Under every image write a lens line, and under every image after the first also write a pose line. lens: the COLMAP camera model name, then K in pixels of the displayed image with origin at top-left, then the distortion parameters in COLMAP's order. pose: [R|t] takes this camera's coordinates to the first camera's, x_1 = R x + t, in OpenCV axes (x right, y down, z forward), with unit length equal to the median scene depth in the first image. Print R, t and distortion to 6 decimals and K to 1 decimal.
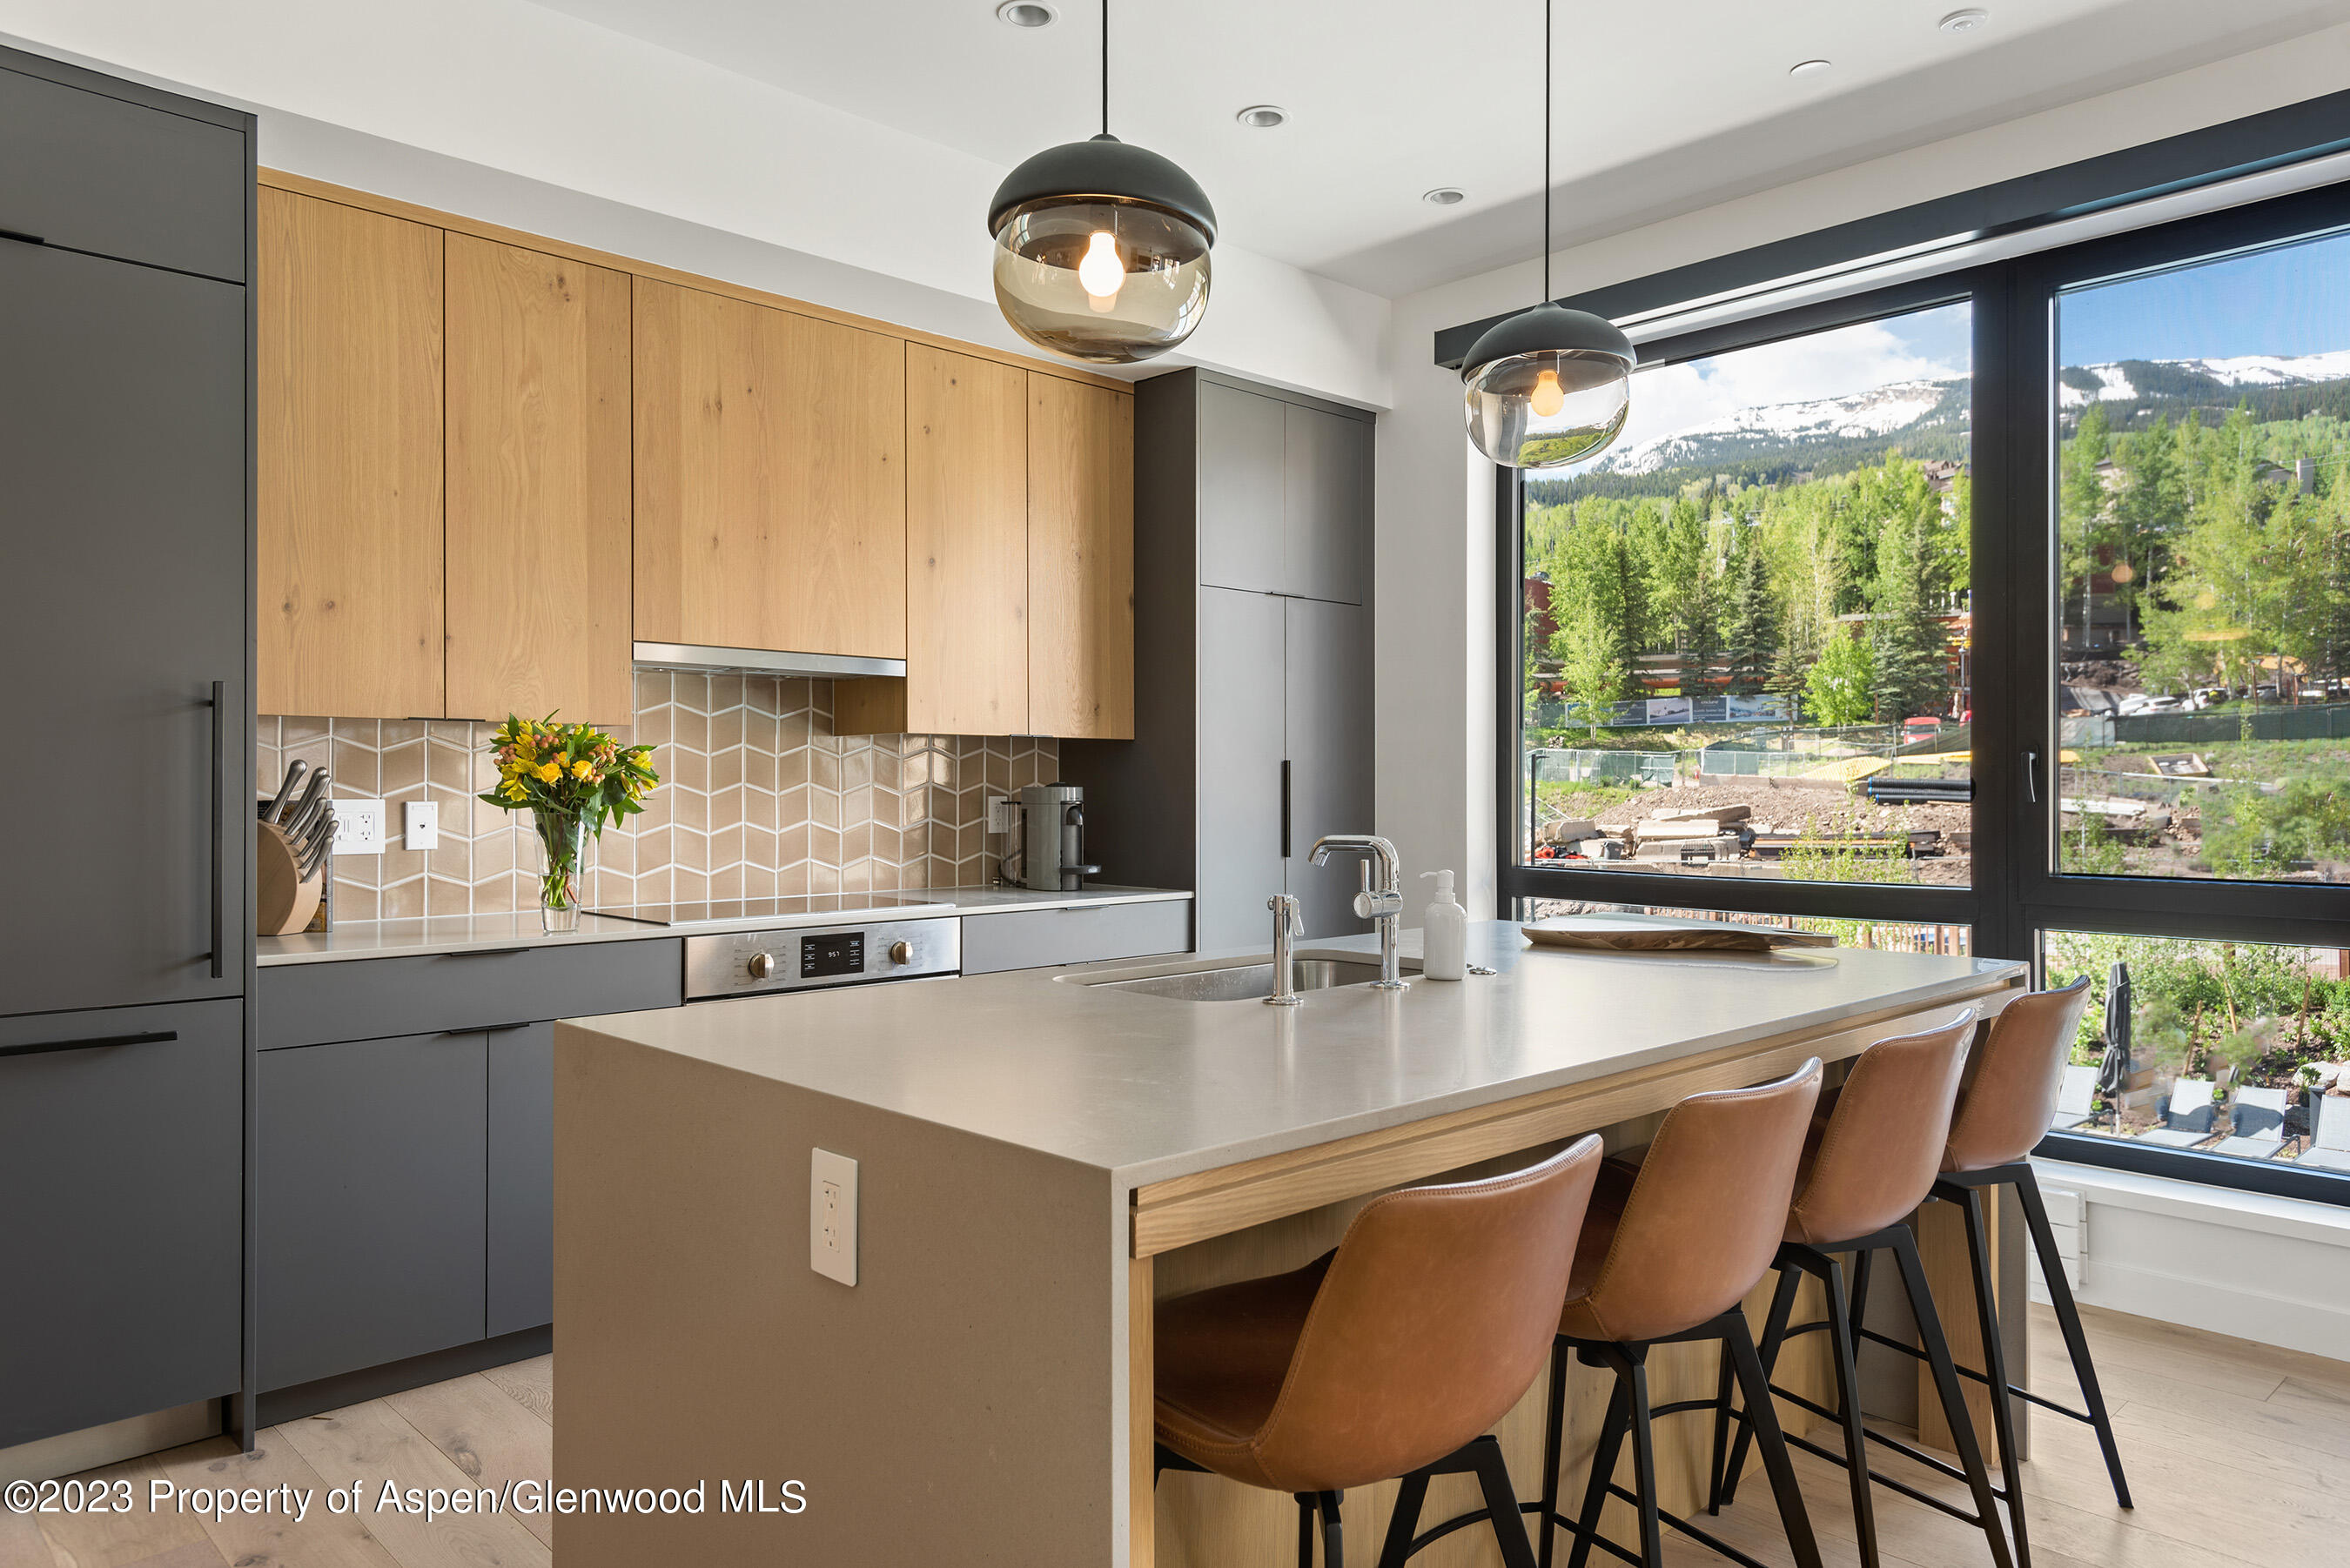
lens RADIAL K [[1531.6, 0, 1171.4], [0, 1531.6, 783.3], [0, 0, 1]] dist [0.015438, -0.004204]
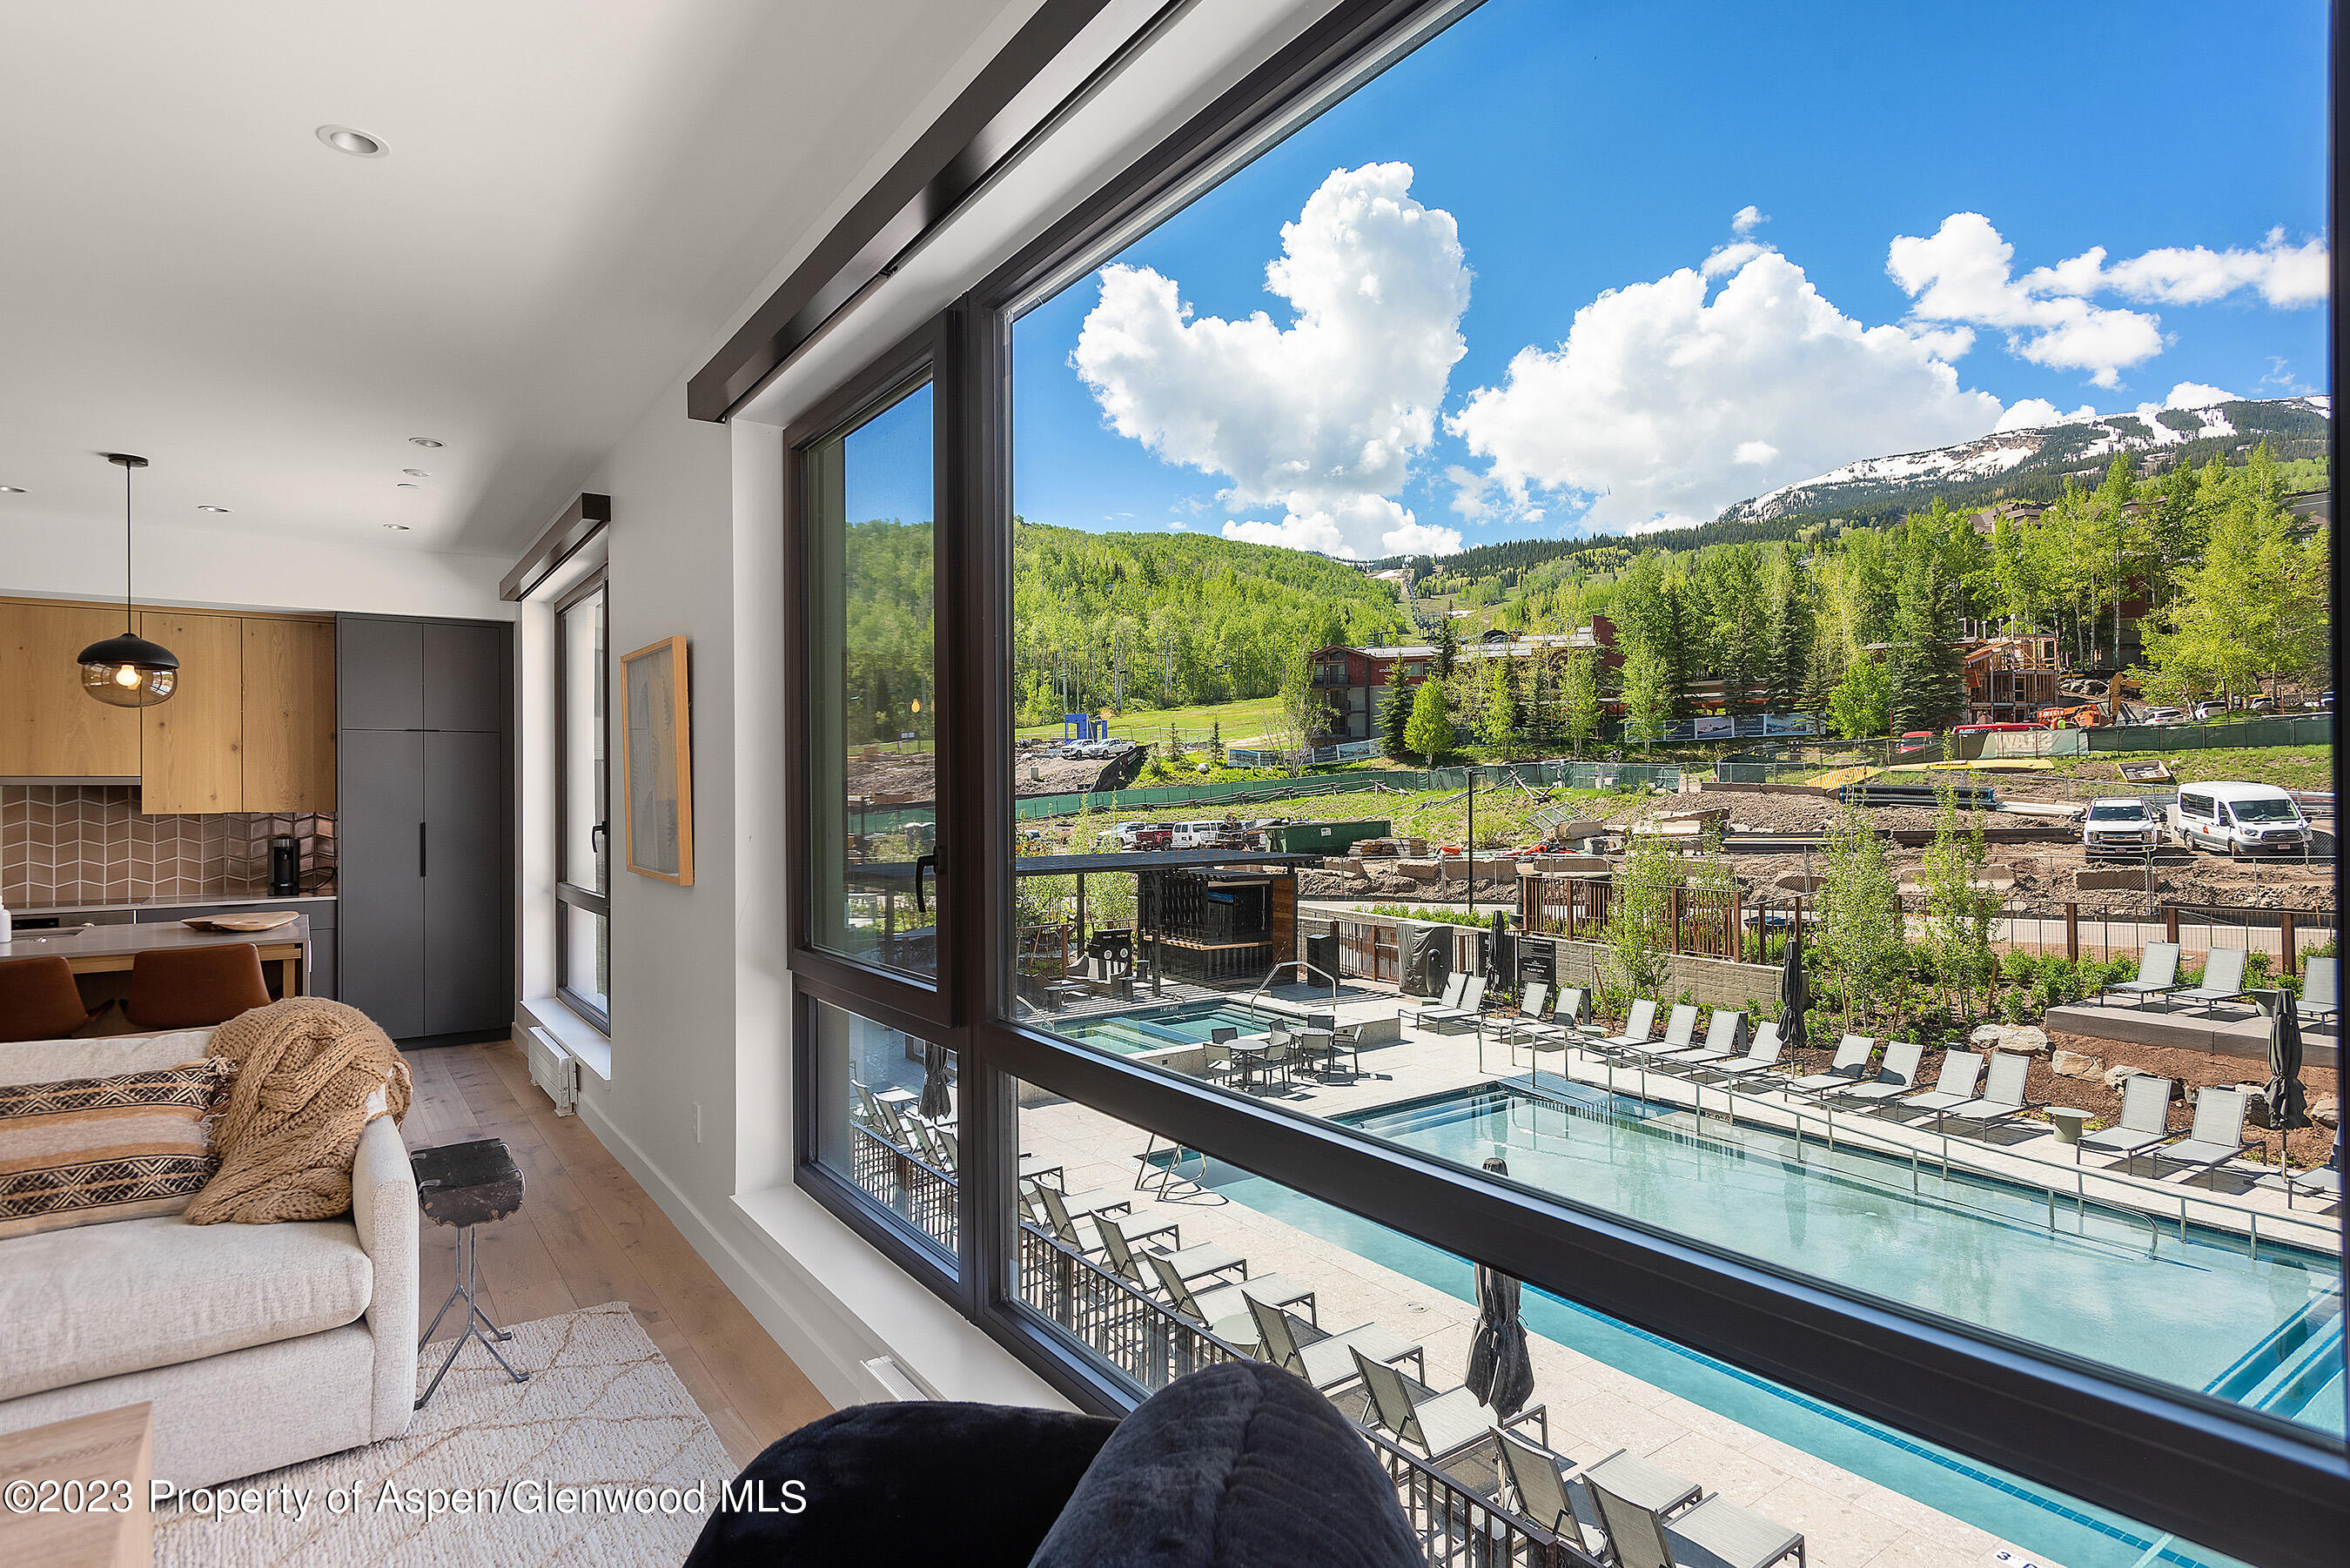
lens RADIAL K [[1234.4, 0, 1178.1], [0, 1234.4, 785.7], [0, 0, 1]] dist [0.013901, -0.007169]
pose [[0.988228, -0.007286, -0.152817, 1.164441], [0.006984, 0.999972, -0.002511, -0.048292], [0.152831, 0.001414, 0.988251, -0.297312]]
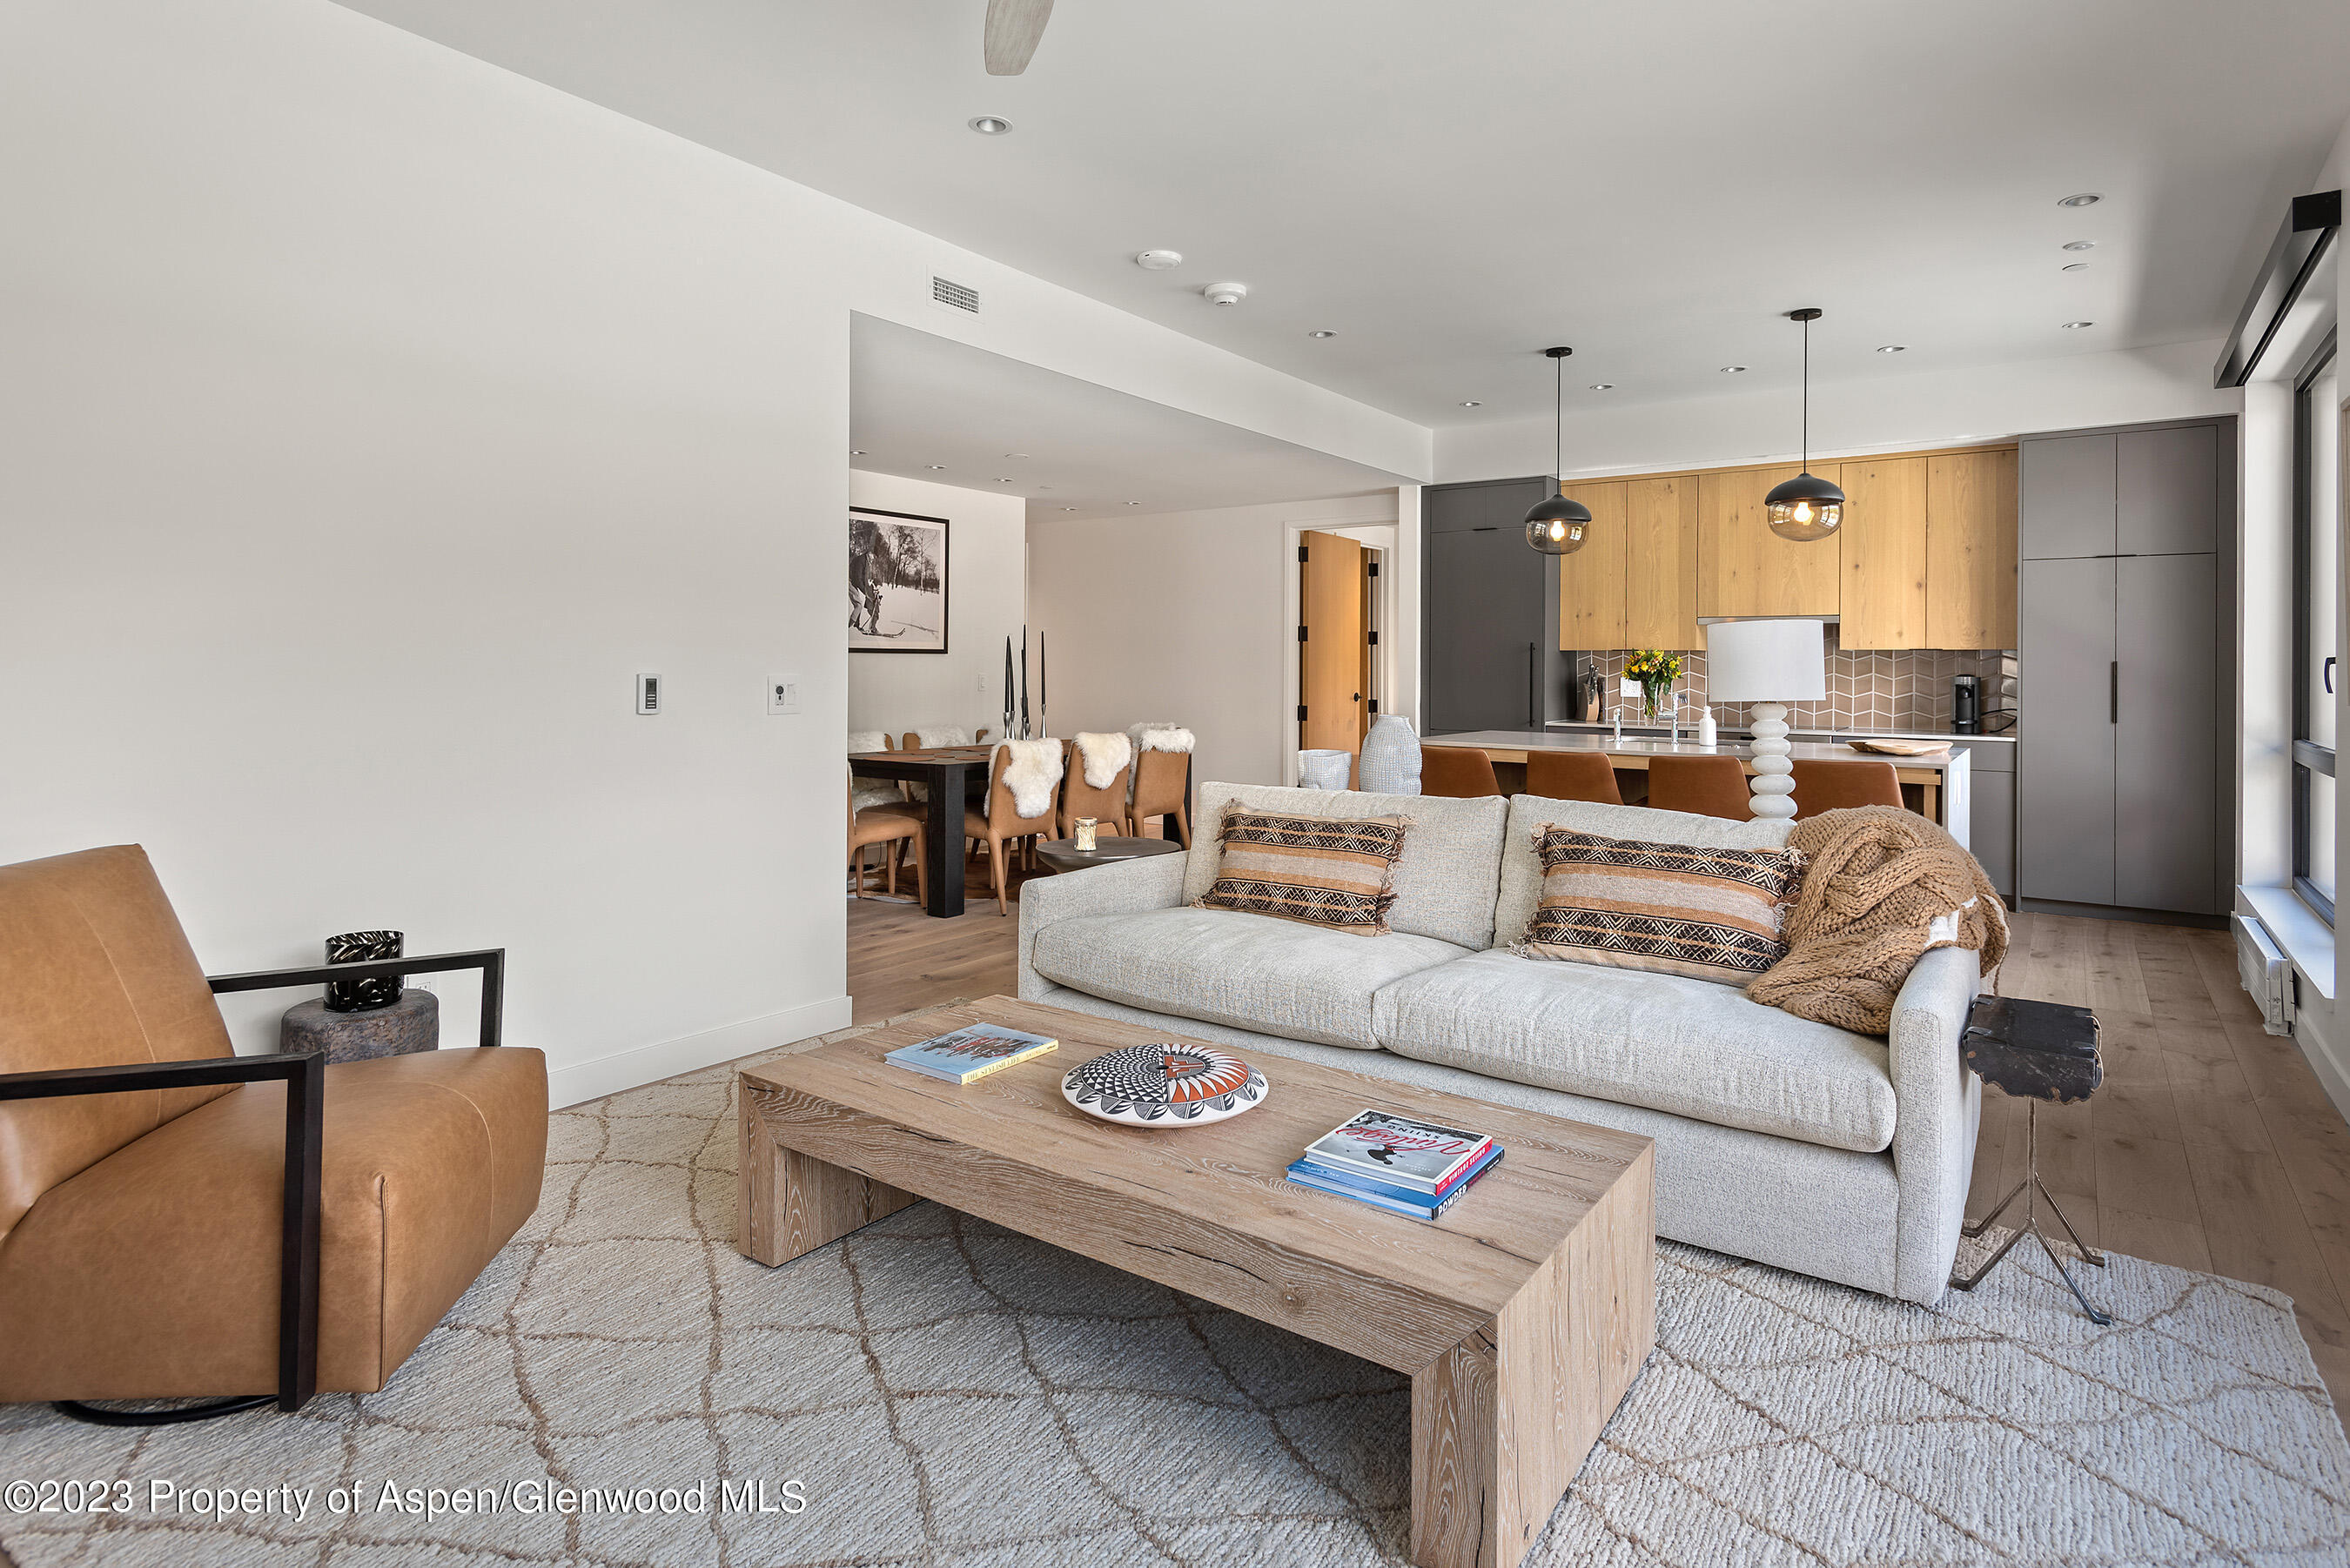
lens RADIAL K [[1234.4, 0, 1167.9], [0, 1234.4, 663.2], [0, 0, 1]] dist [0.013901, -0.007169]
pose [[0.171801, 0.000586, -0.985132, 1.155505], [-0.004951, 0.999988, -0.000269, -0.008124], [0.985119, 0.004923, 0.171801, -0.172749]]
